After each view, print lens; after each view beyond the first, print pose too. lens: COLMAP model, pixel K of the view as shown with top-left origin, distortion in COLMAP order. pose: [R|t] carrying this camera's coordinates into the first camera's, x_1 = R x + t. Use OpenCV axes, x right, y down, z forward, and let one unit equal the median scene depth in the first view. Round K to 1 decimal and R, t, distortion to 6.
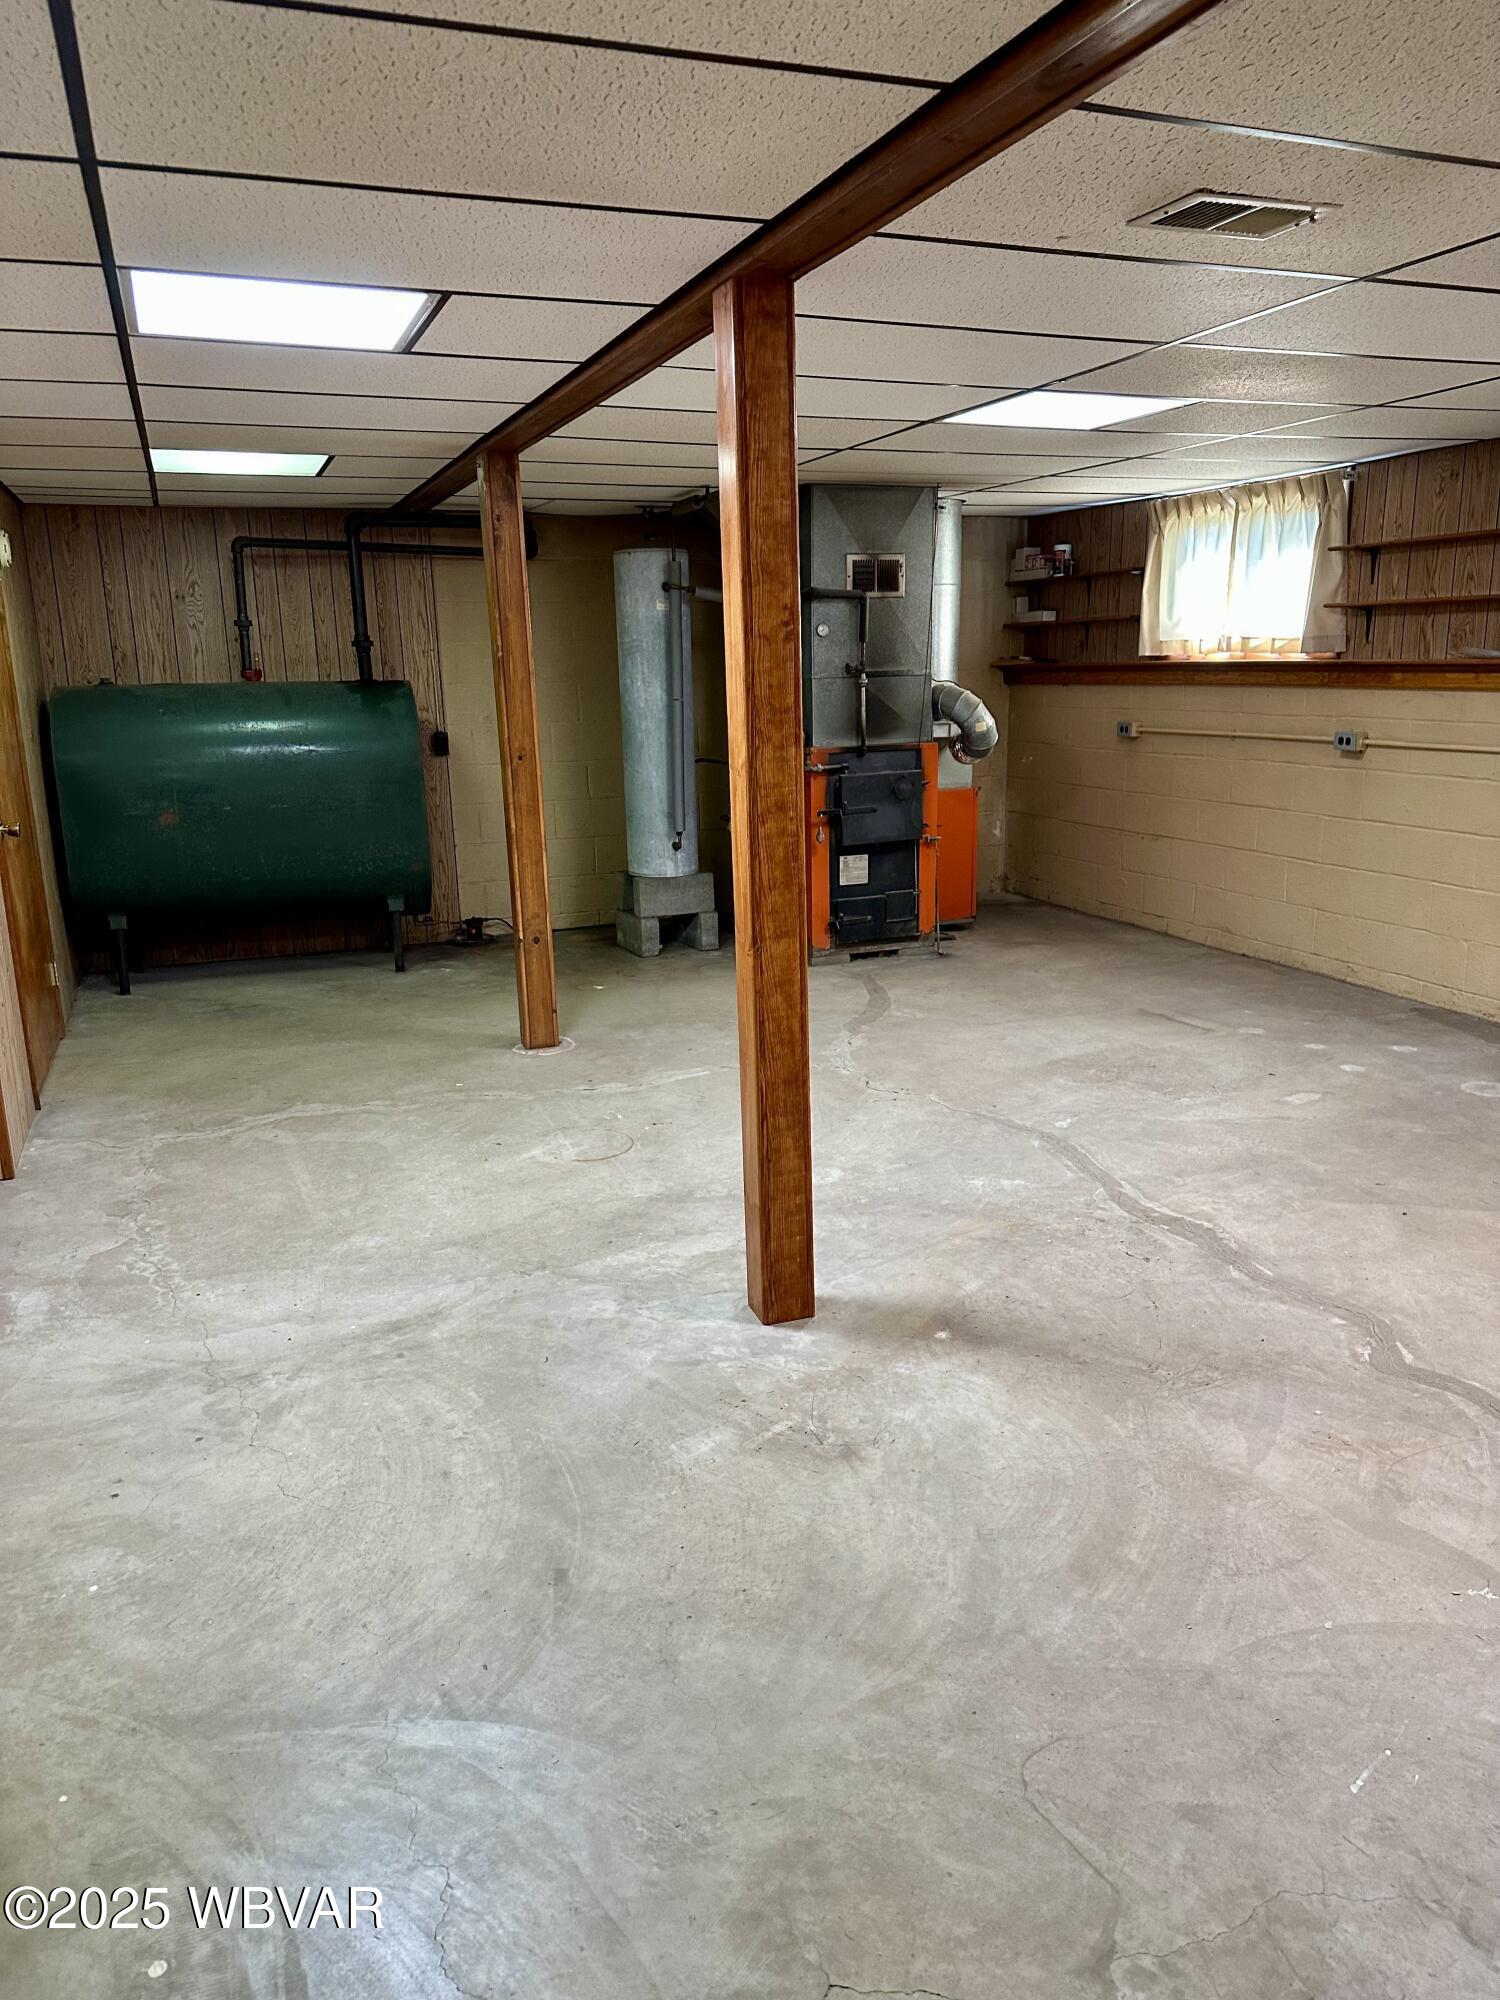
lens RADIAL K [[1403.8, 0, 750.0], [0, 1403.8, 1000.0], [0, 0, 1]] dist [0.065070, -0.087533]
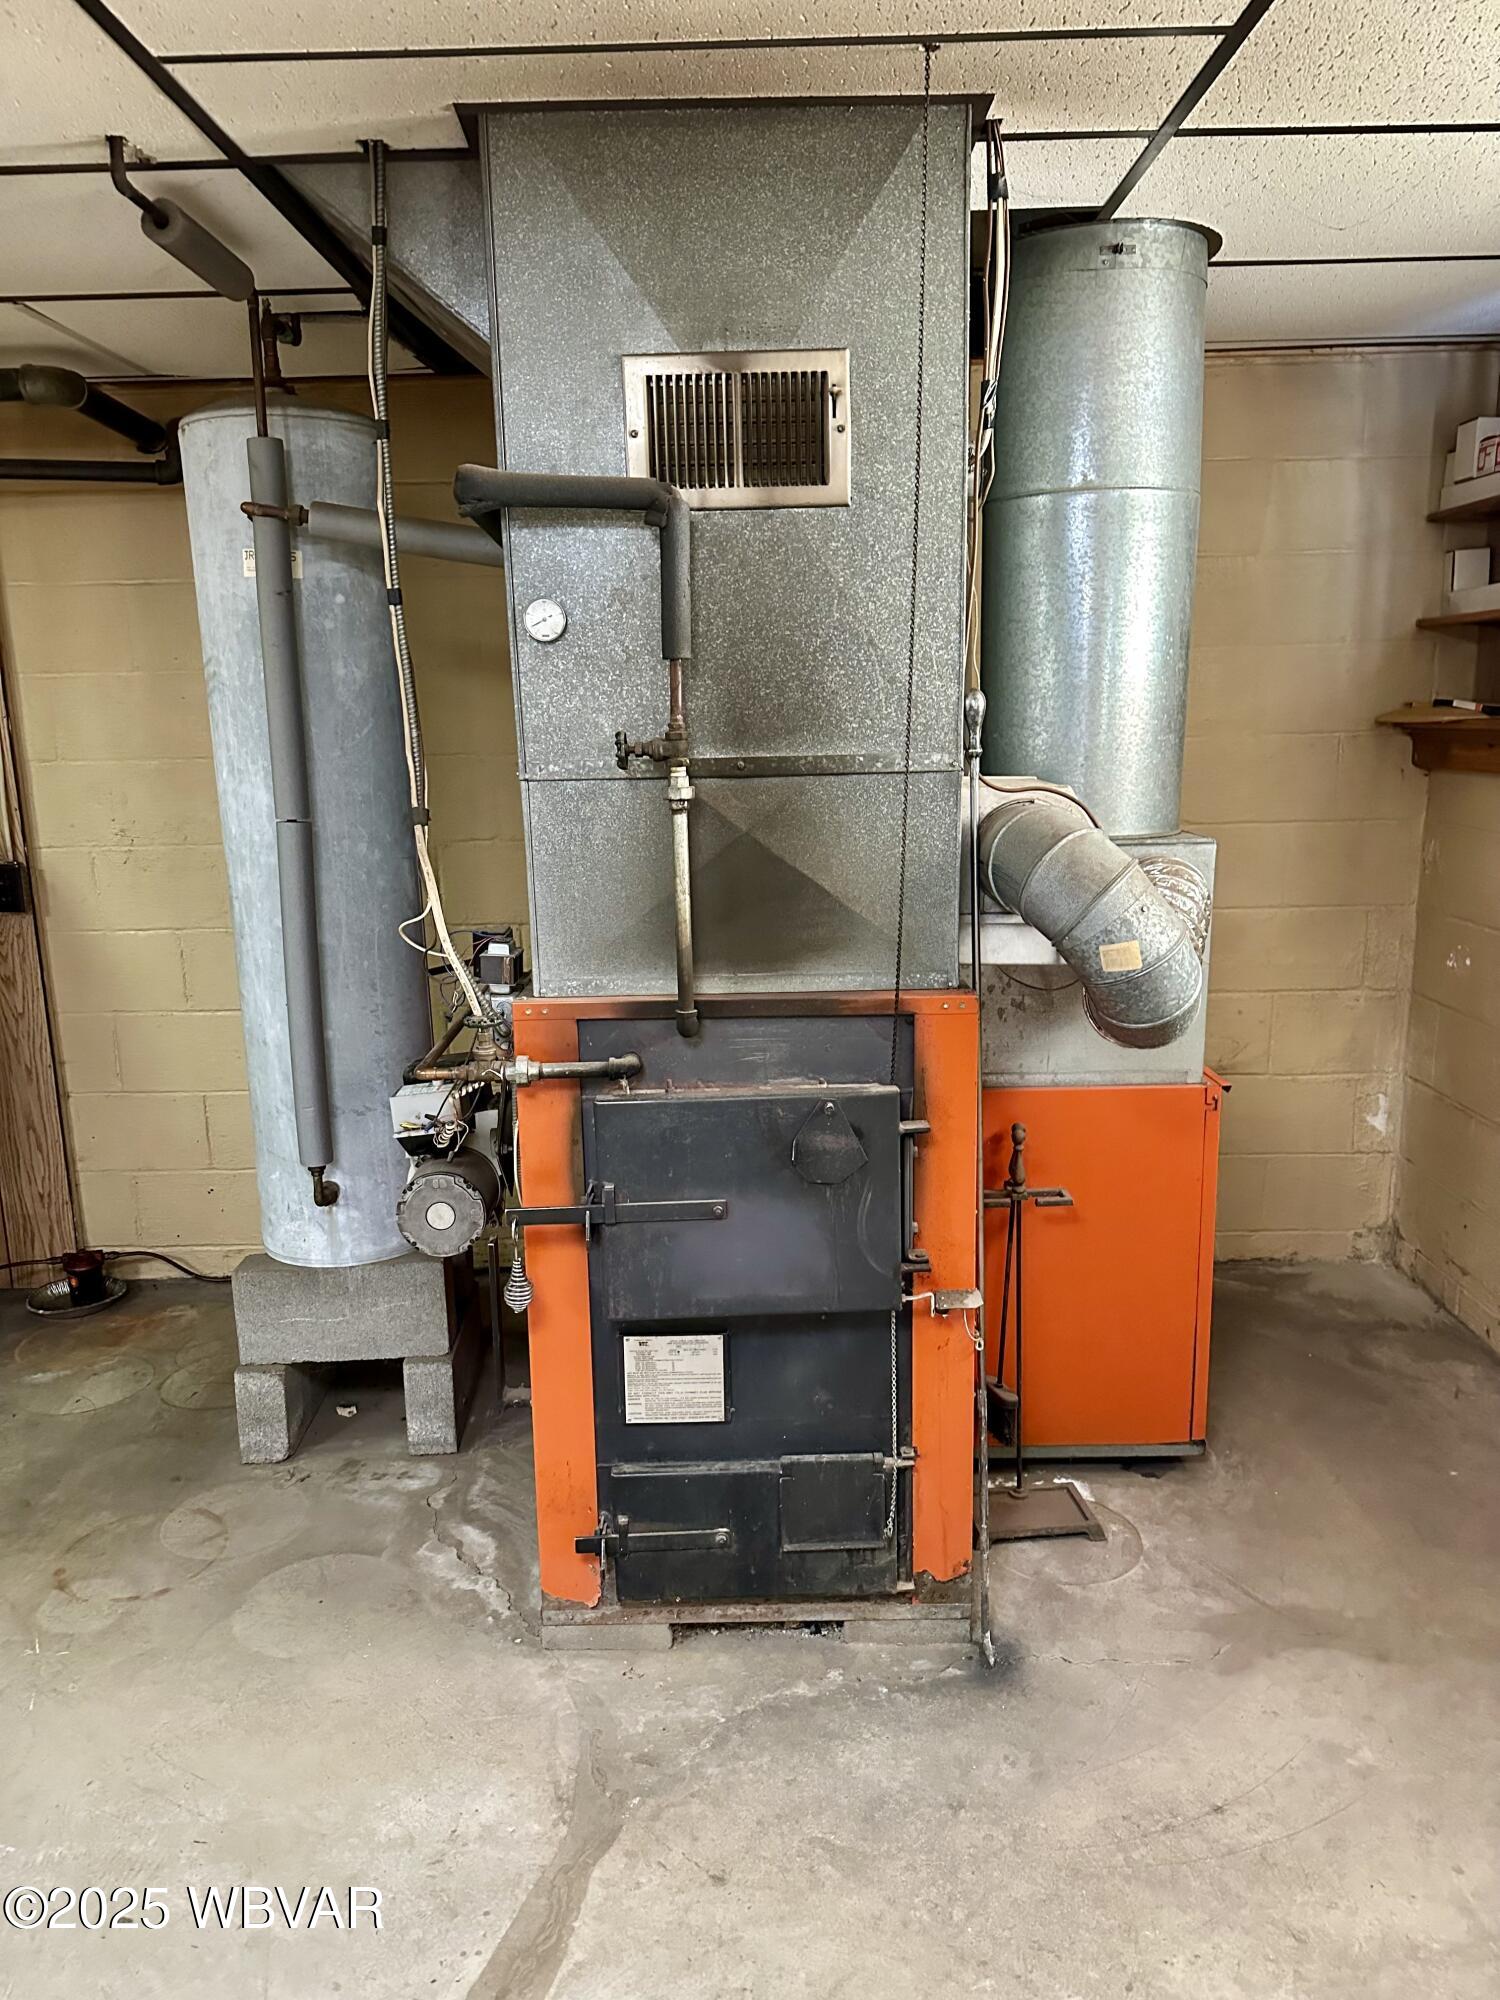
lens RADIAL K [[1403.8, 0, 750.0], [0, 1403.8, 1000.0], [0, 0, 1]] dist [0.065070, -0.087533]
pose [[0.930069, 0.077191, -0.359183, 0.195938], [-0.086555, 0.996197, -0.010037, -0.175071], [0.357042, 0.040424, 0.933213, 0.708536]]
